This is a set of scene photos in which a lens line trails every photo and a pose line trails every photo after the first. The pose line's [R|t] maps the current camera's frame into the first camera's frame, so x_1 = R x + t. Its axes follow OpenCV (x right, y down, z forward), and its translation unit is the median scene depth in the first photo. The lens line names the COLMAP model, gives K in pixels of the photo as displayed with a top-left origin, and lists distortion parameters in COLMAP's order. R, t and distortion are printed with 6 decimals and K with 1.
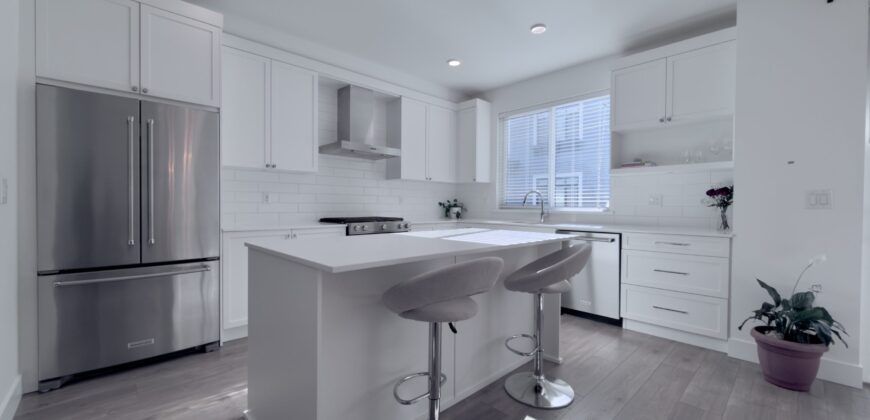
lens RADIAL K [[347.3, 0, 434.7], [0, 347.3, 208.8], [0, 0, 1]] dist [0.000507, 0.000440]
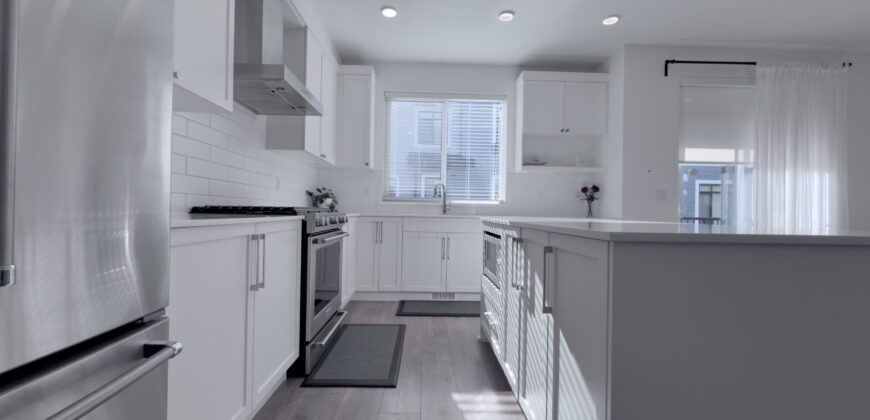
lens RADIAL K [[347.3, 0, 434.8], [0, 347.3, 206.4], [0, 0, 1]] dist [0.000507, 0.000440]
pose [[0.671082, 0.014365, 0.741244, -0.506228], [-0.006131, 0.999886, -0.013827, 0.034032], [-0.741358, 0.004735, 0.671093, 0.442825]]
